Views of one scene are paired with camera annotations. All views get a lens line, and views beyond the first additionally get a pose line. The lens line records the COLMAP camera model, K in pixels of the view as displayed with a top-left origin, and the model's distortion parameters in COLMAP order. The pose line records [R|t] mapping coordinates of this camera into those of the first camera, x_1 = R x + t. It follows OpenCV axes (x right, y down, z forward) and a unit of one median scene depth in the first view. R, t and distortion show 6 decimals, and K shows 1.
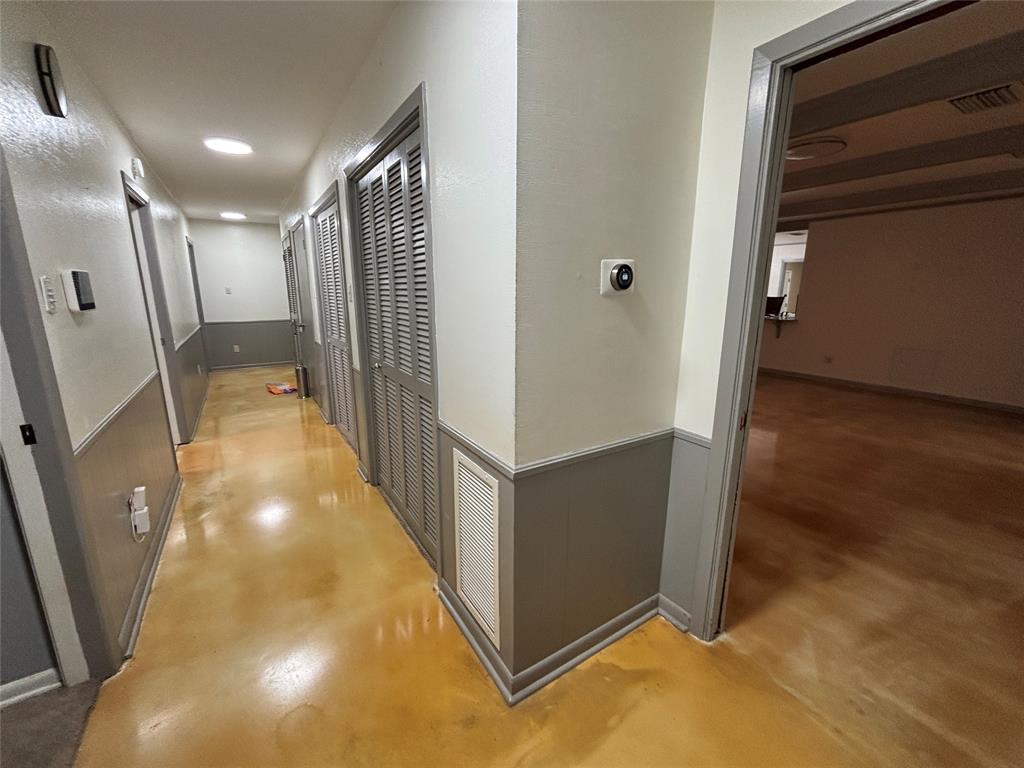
lens RADIAL K [[416.4, 0, 516.7], [0, 416.4, 384.0], [0, 0, 1]] dist [0.000860, 0.000734]
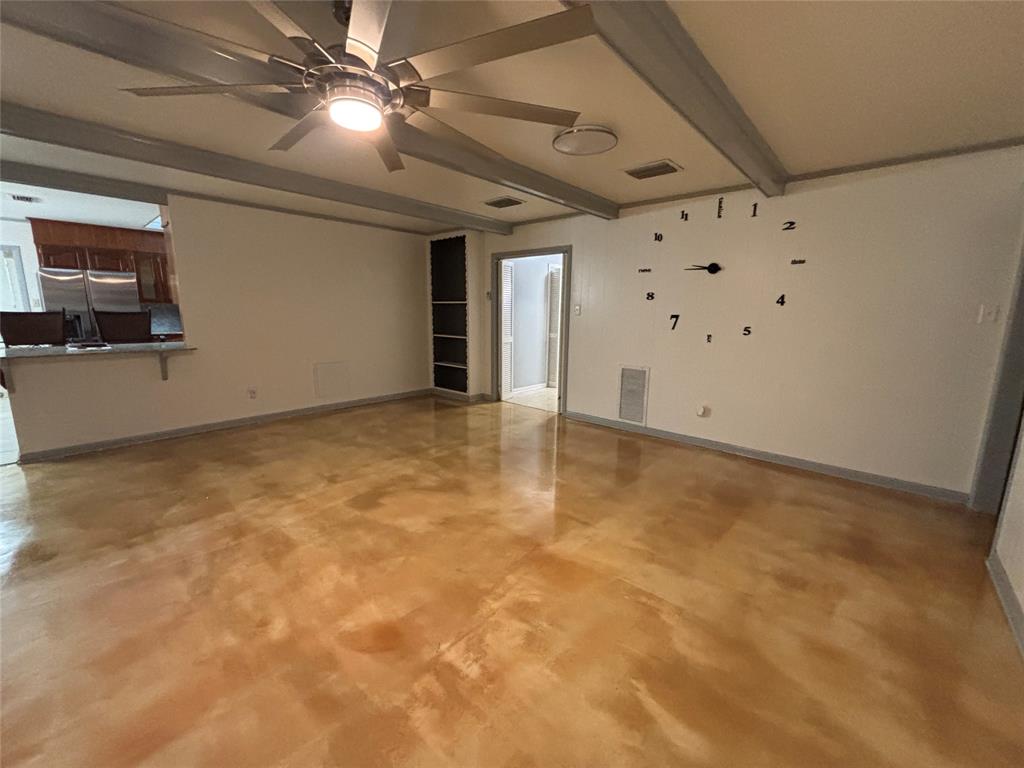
lens RADIAL K [[416.4, 0, 510.9], [0, 416.4, 379.0], [0, 0, 1]] dist [0.000860, 0.000734]
pose [[-0.256805, -0.161864, 0.952812, -0.116025], [0.201874, 0.955144, 0.216670, -0.226600], [-0.945145, 0.247990, -0.212610, 1.053719]]
